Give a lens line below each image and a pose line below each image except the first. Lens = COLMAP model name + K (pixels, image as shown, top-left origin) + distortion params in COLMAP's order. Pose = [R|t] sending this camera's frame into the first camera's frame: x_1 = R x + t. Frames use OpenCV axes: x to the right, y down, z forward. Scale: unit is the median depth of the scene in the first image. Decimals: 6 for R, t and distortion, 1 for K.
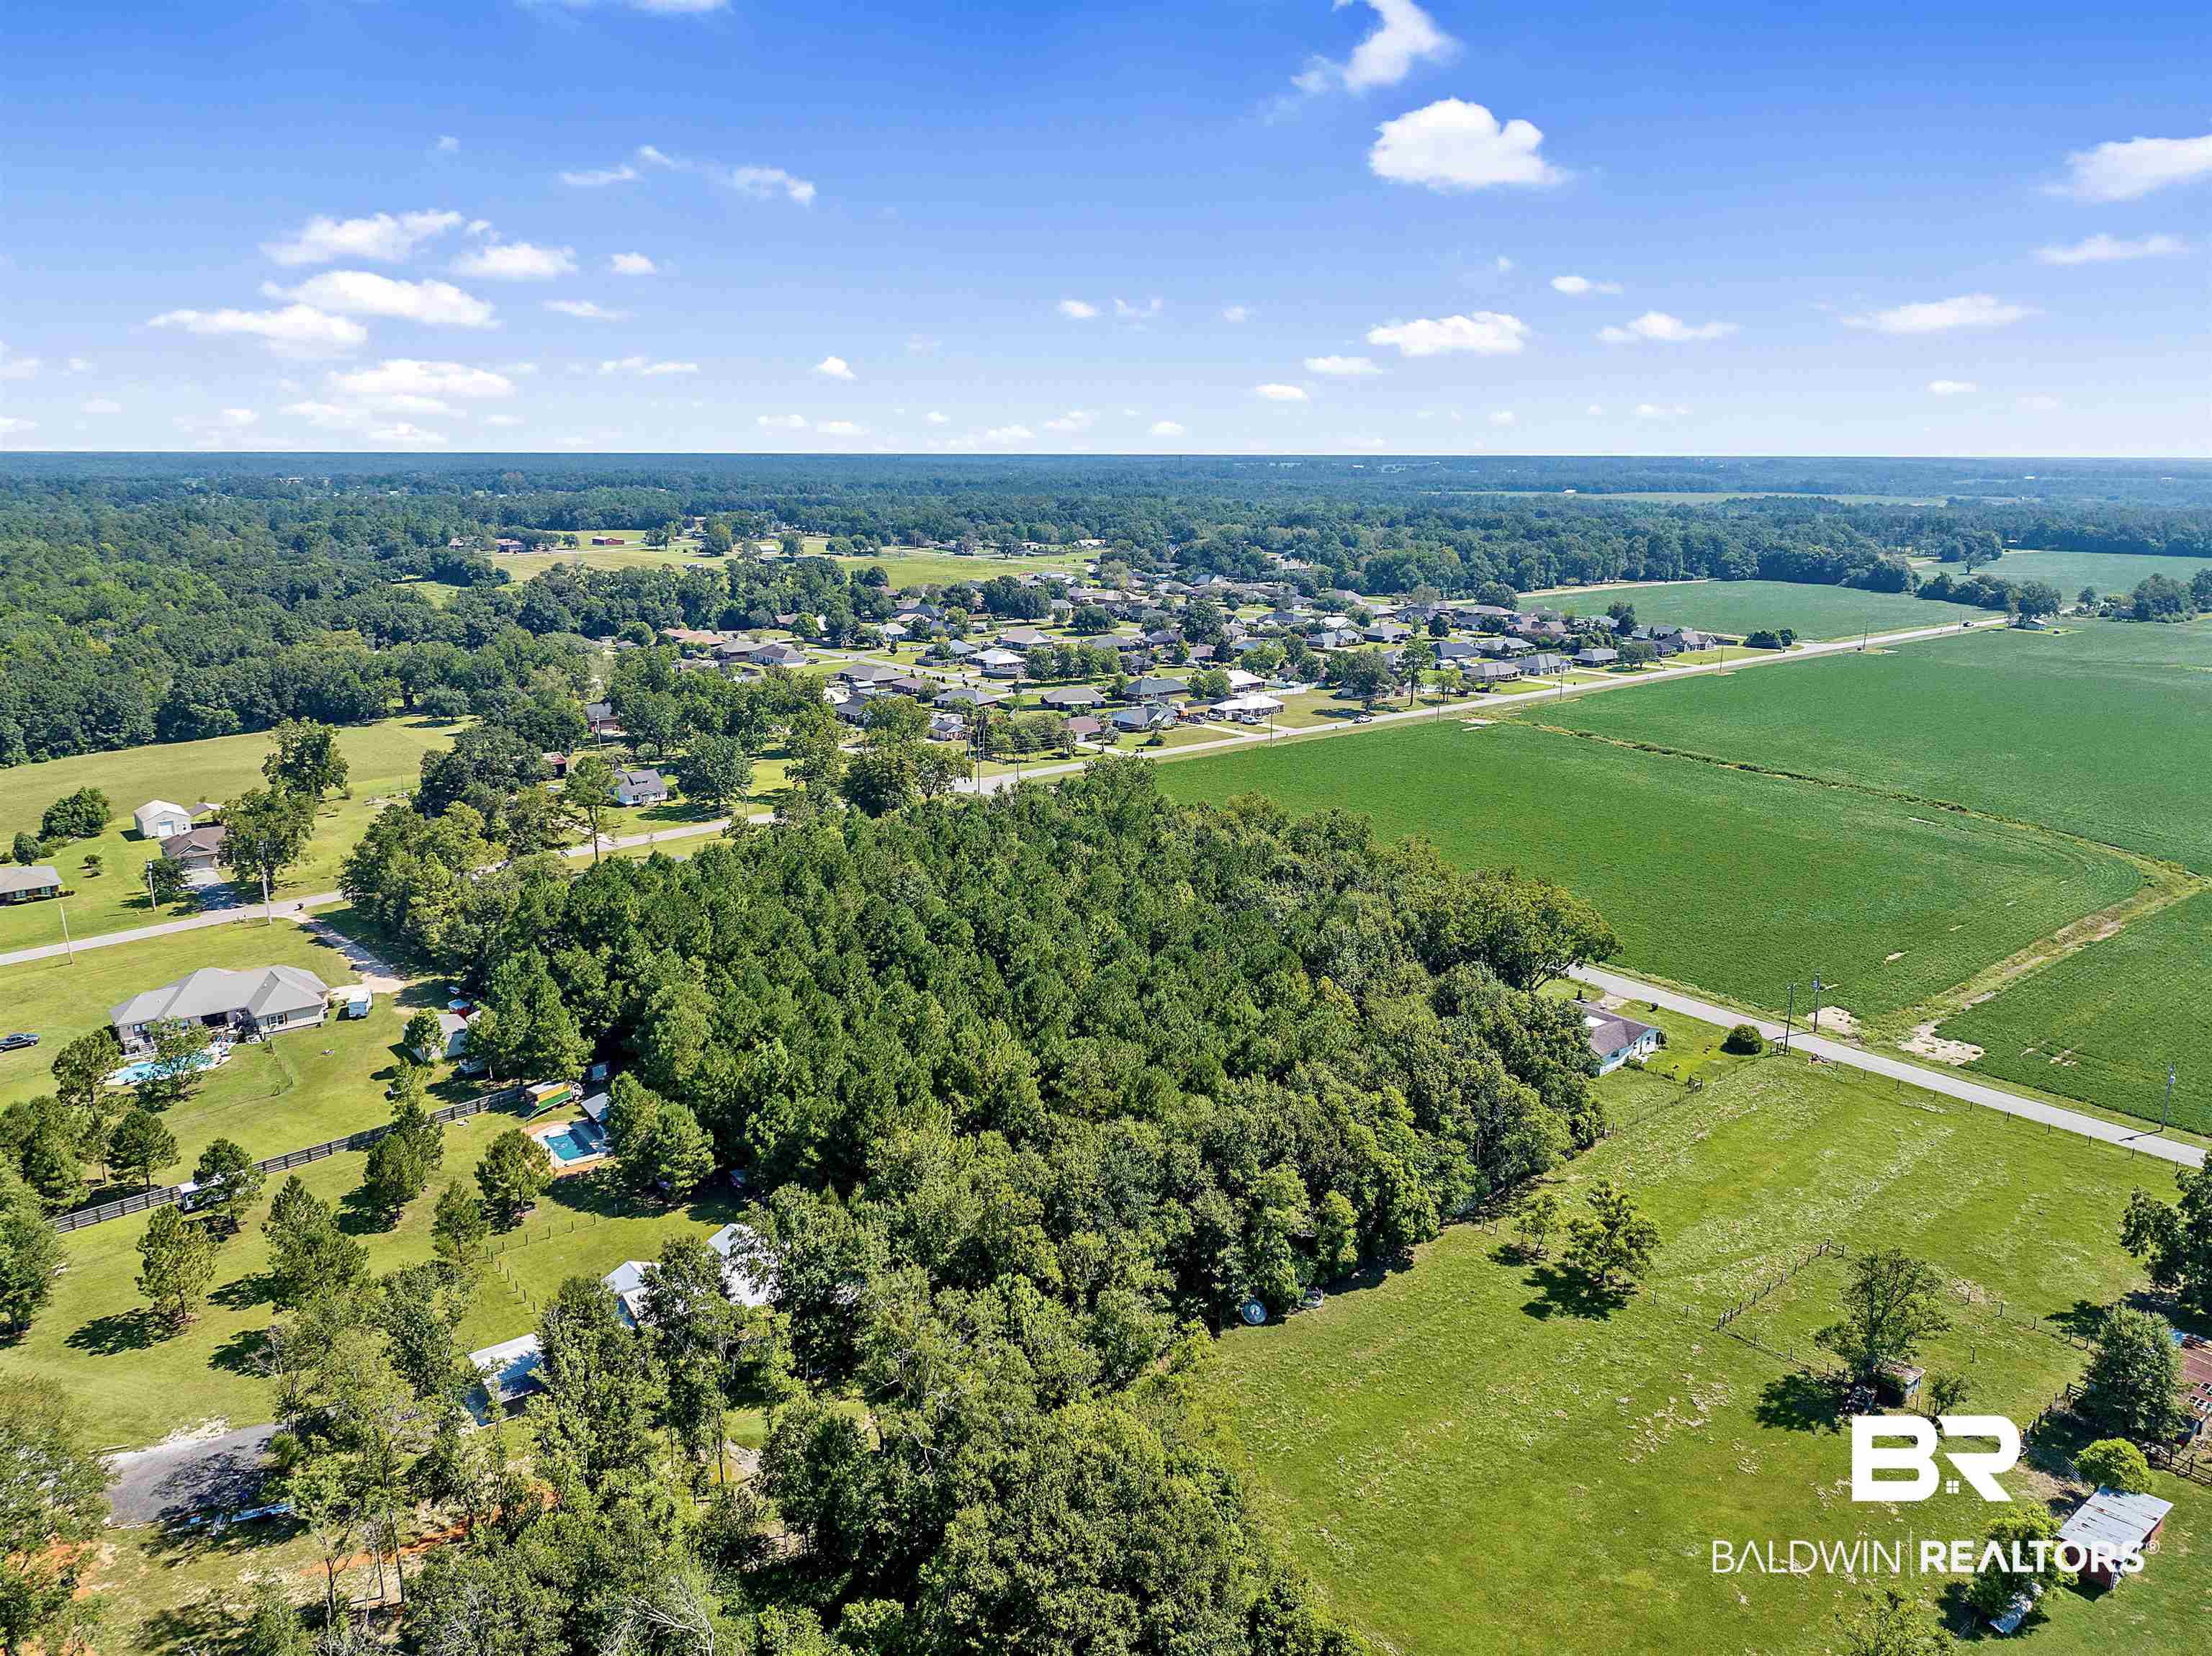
lens RADIAL K [[1611.3, 0, 1112.7], [0, 1611.3, 823.5], [0, 0, 1]] dist [-0.046881, 0.015303]
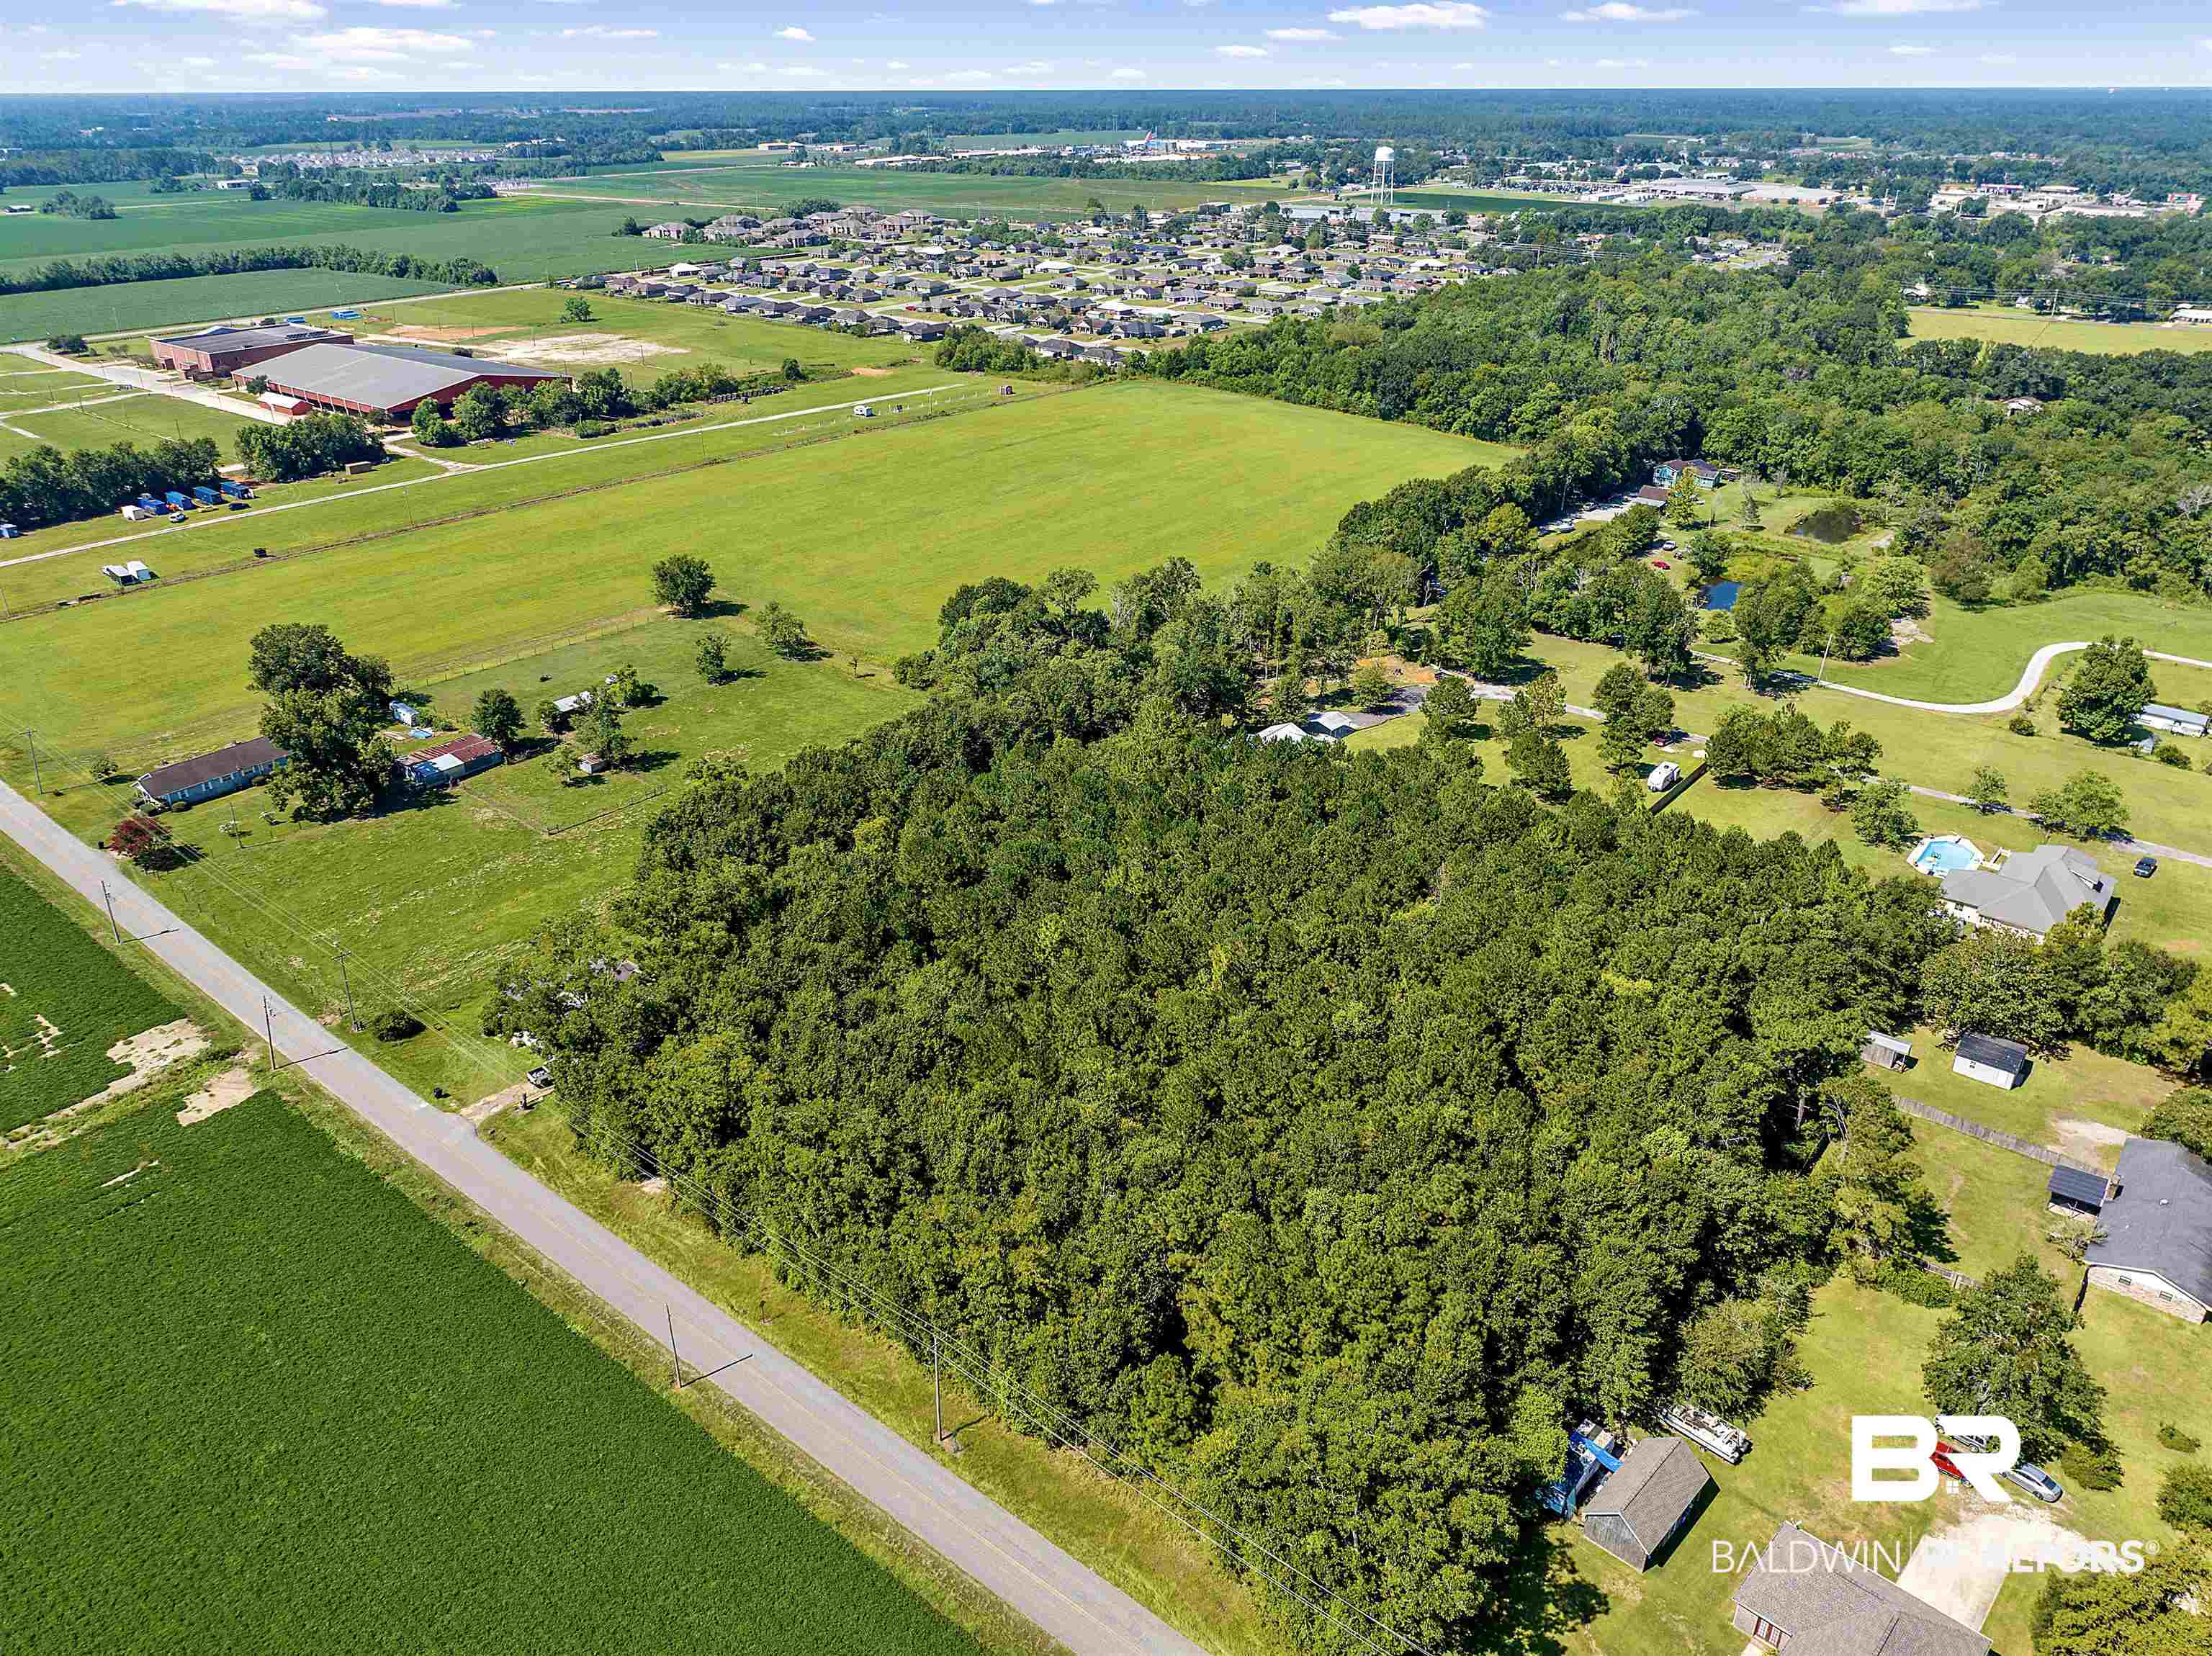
lens RADIAL K [[1576.6, 0, 1104.9], [0, 1576.6, 799.7], [0, 0, 1]] dist [-0.059727, 0.033174]
pose [[-0.978416, 0.086116, -0.187847, 0.123694], [-0.048634, 0.787535, 0.614348, -0.375019], [0.200841, 0.610223, -0.766349, 1.238762]]
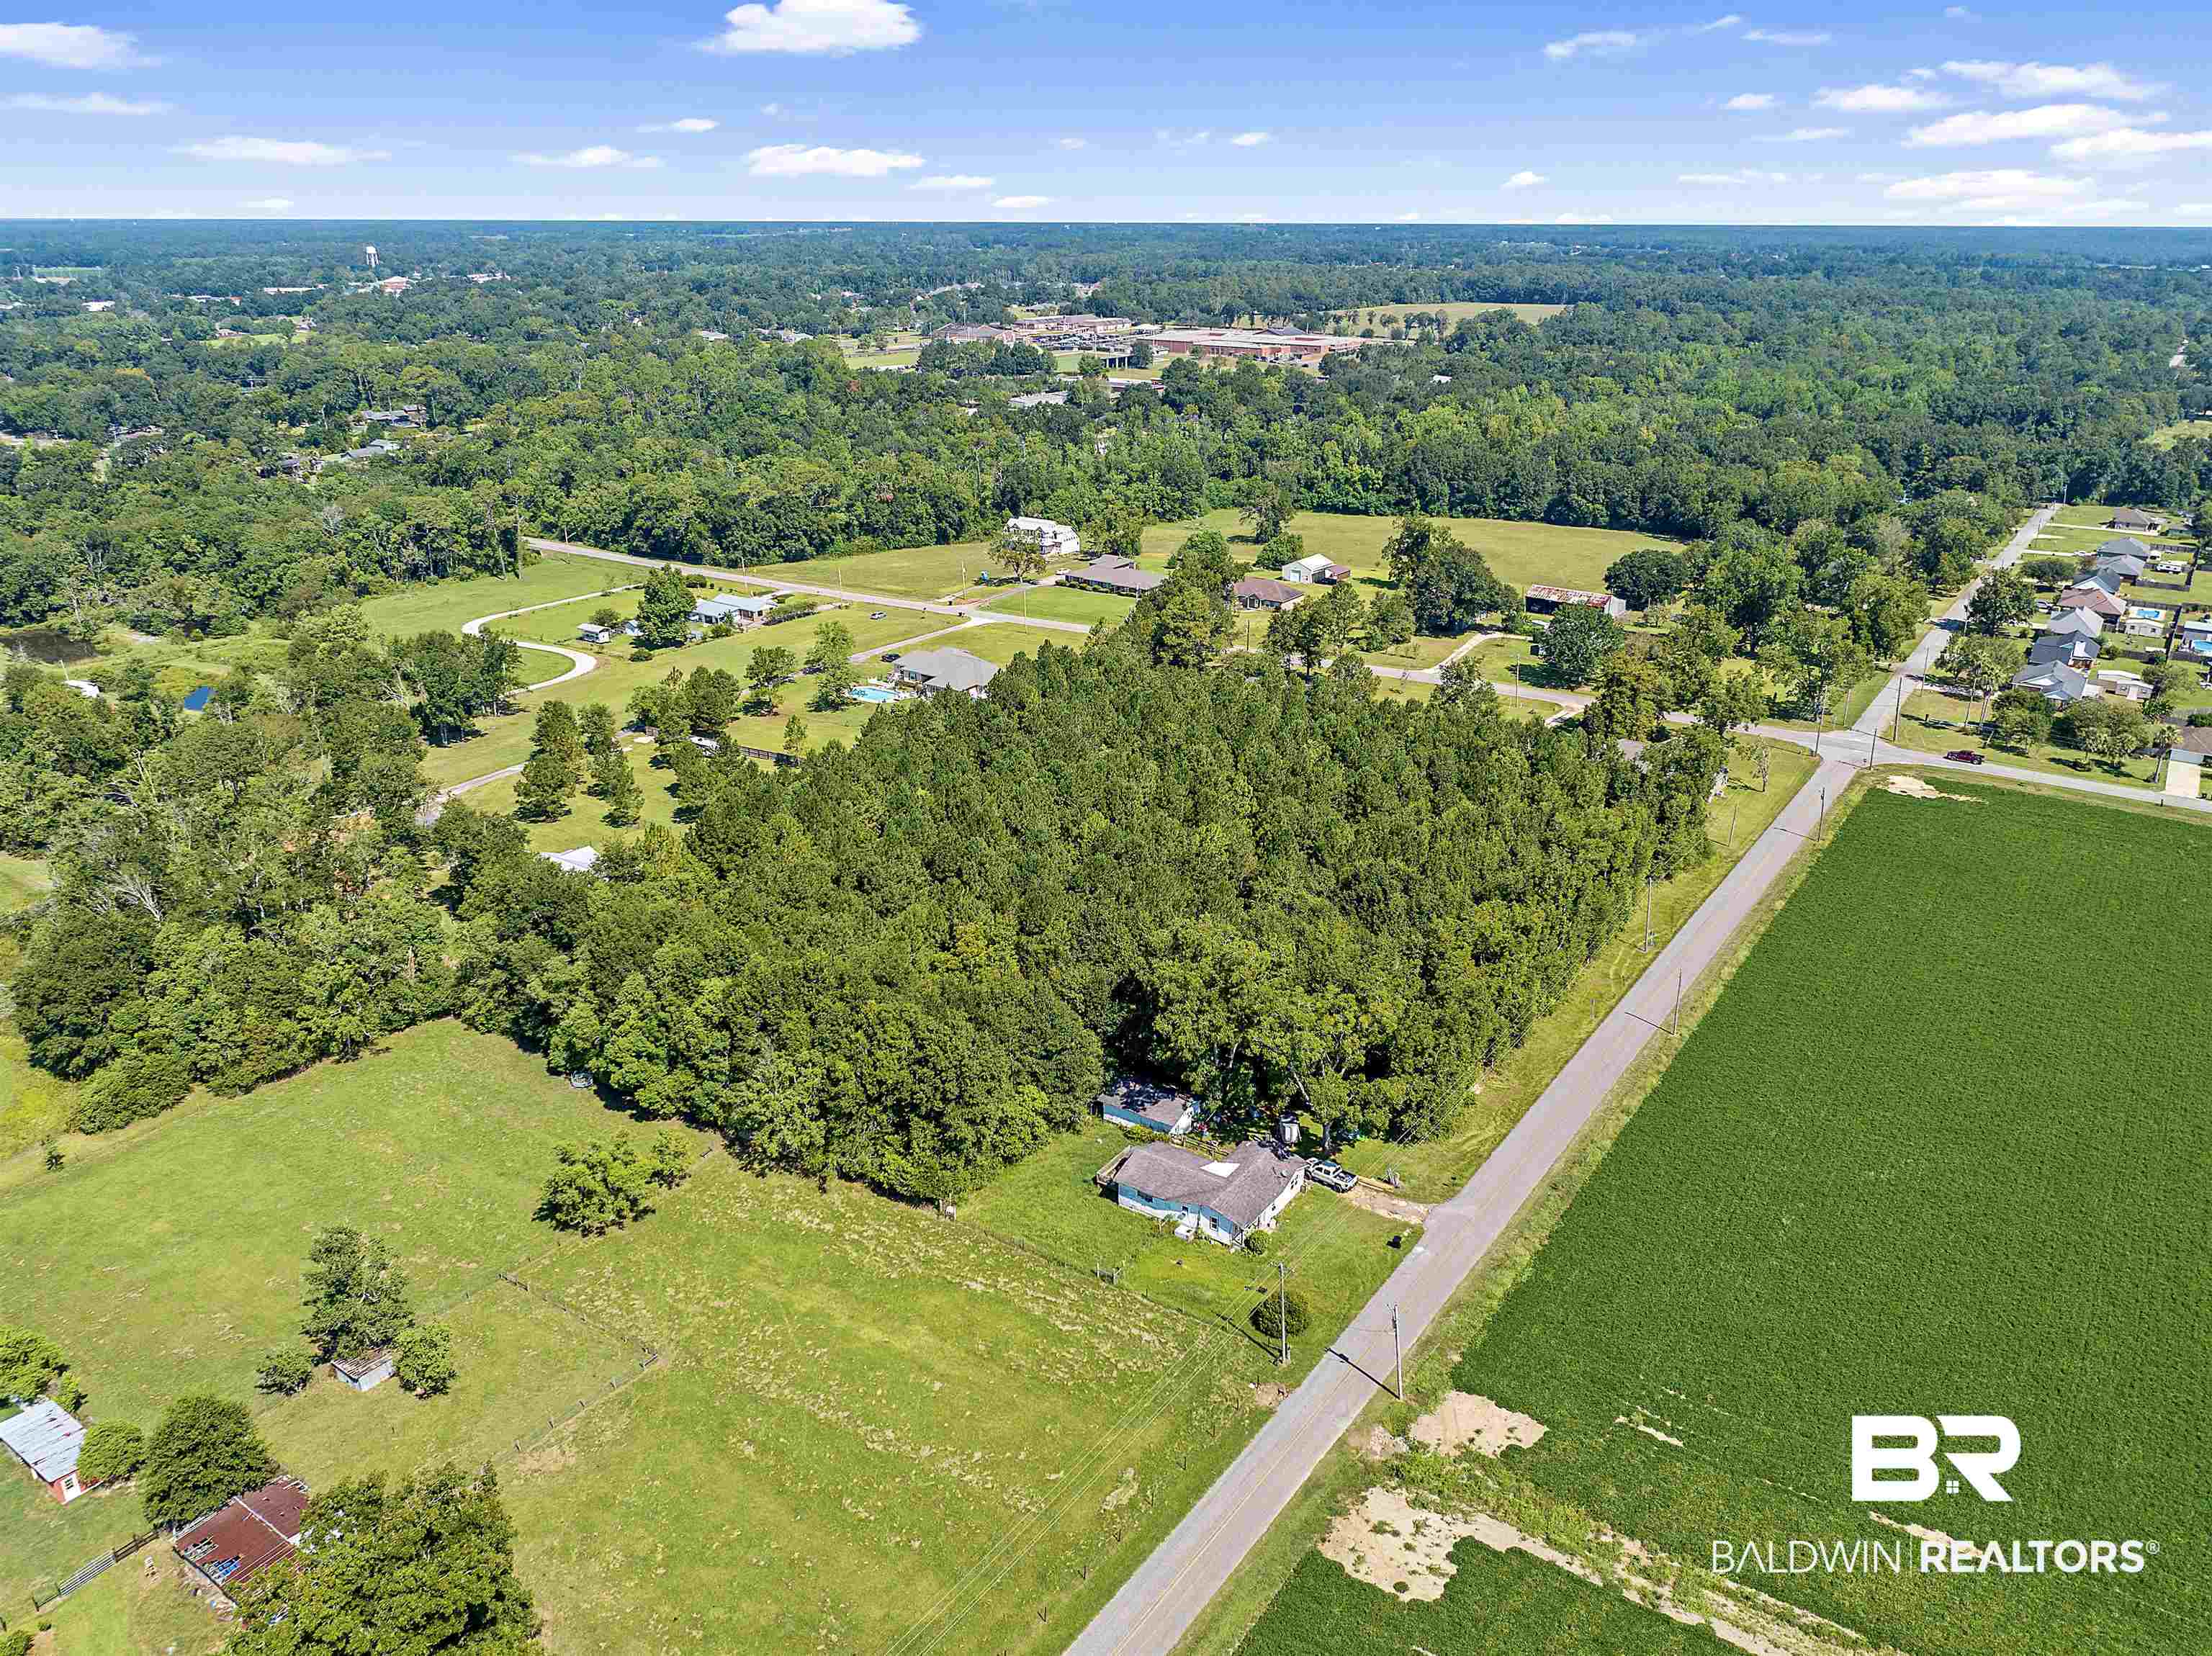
lens RADIAL K [[1594.0, 0, 1112.2], [0, 1594.0, 835.3], [0, 0, 1]] dist [-0.033632, -0.008368]
pose [[0.282952, 0.351037, -0.892587, 0.668534], [-0.224132, 0.929051, 0.294327, -0.169229], [0.932579, 0.116777, 0.341555, 0.514356]]
